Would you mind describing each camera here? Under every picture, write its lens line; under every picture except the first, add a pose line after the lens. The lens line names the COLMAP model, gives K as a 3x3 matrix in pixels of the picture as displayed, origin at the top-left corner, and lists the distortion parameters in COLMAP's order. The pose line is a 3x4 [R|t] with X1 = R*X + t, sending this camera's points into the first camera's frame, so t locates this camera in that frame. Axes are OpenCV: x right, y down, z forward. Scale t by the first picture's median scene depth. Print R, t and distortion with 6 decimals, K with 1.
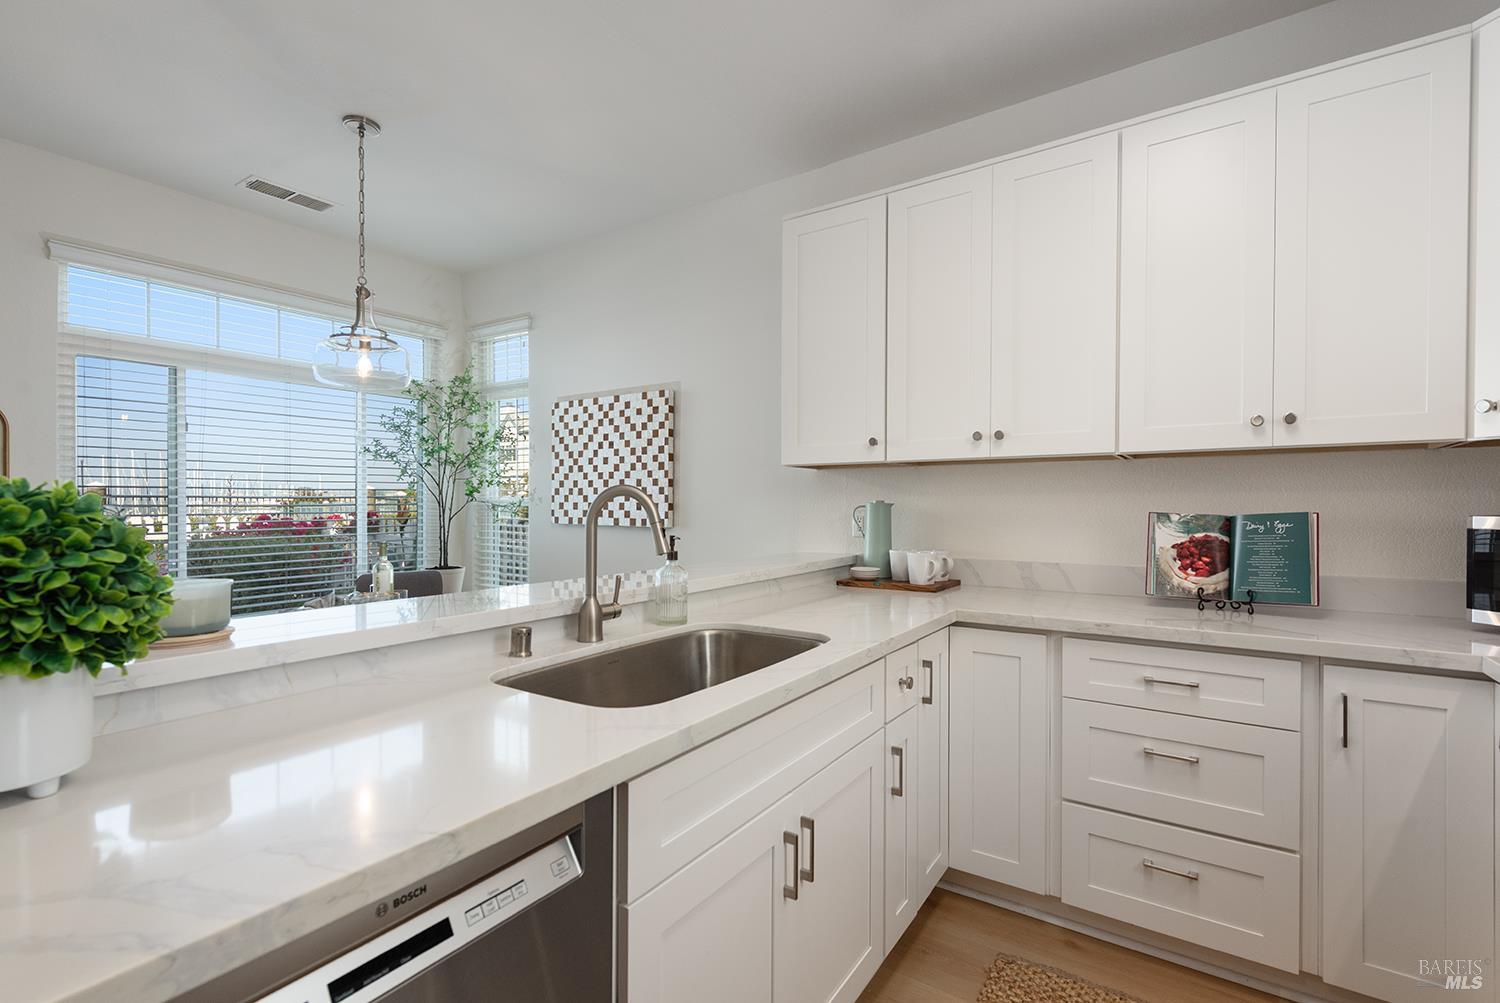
lens RADIAL K [[680.9, 0, 751.2], [0, 680.9, 512.7], [0, 0, 1]] dist [0.010630, -0.000312]
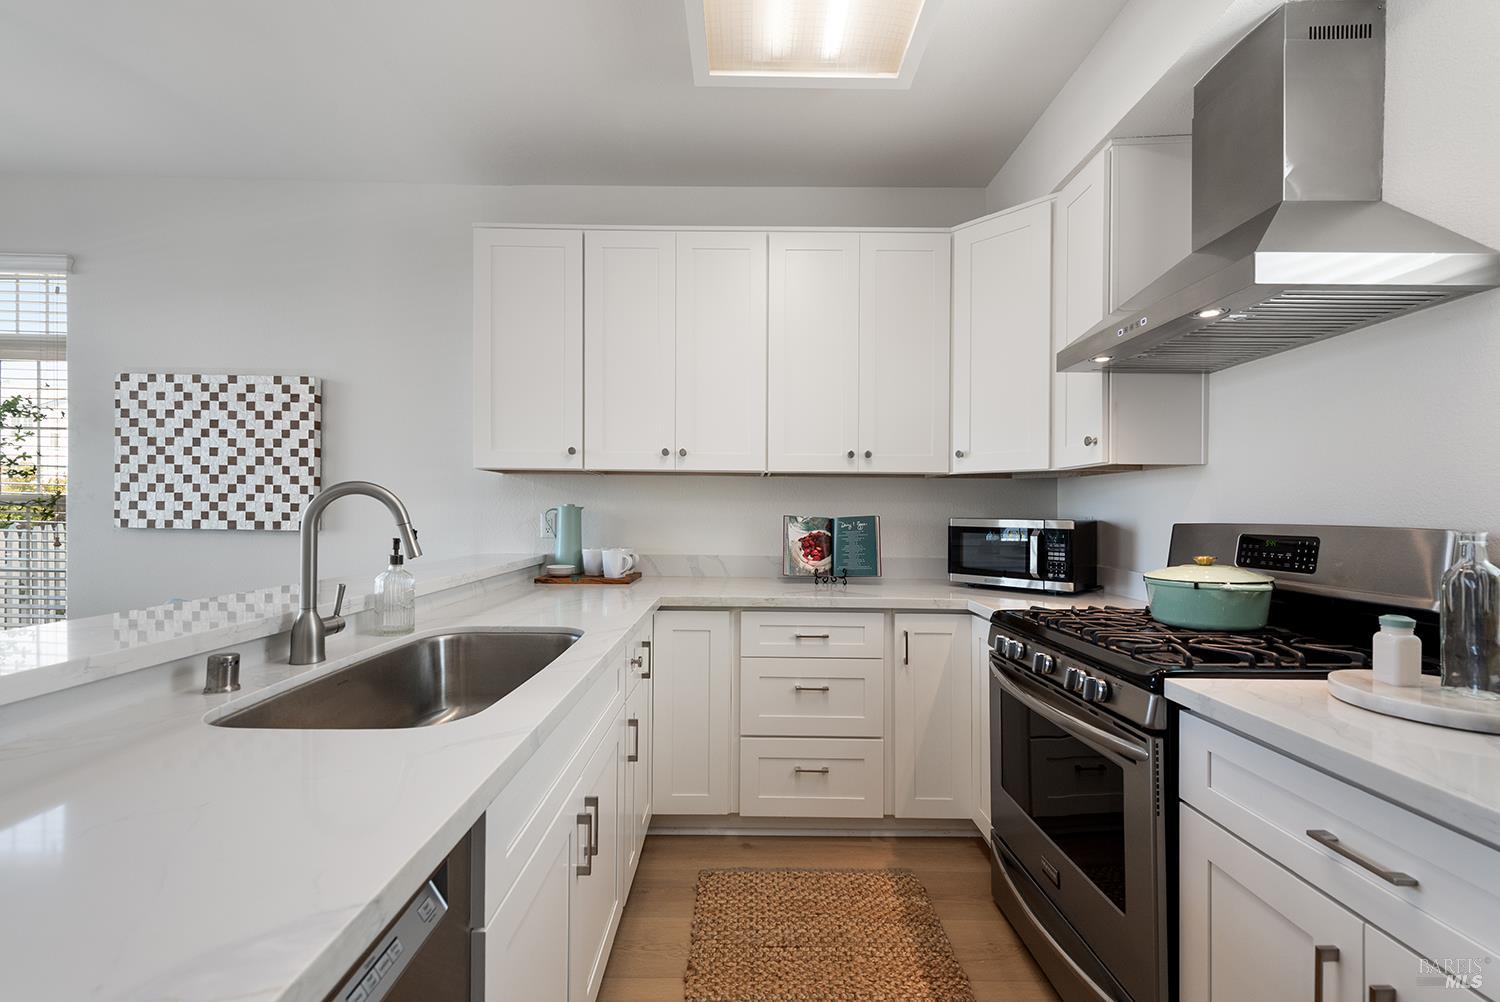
lens RADIAL K [[593.7, 0, 748.3], [0, 593.7, 516.7], [0, 0, 1]] dist [0.021975, -0.008872]
pose [[0.830095, 0.003079, 0.557613, -0.141042], [-0.003222, 0.999995, -0.000724, 0.002592], [-0.557612, -0.001196, 0.830101, 0.045895]]
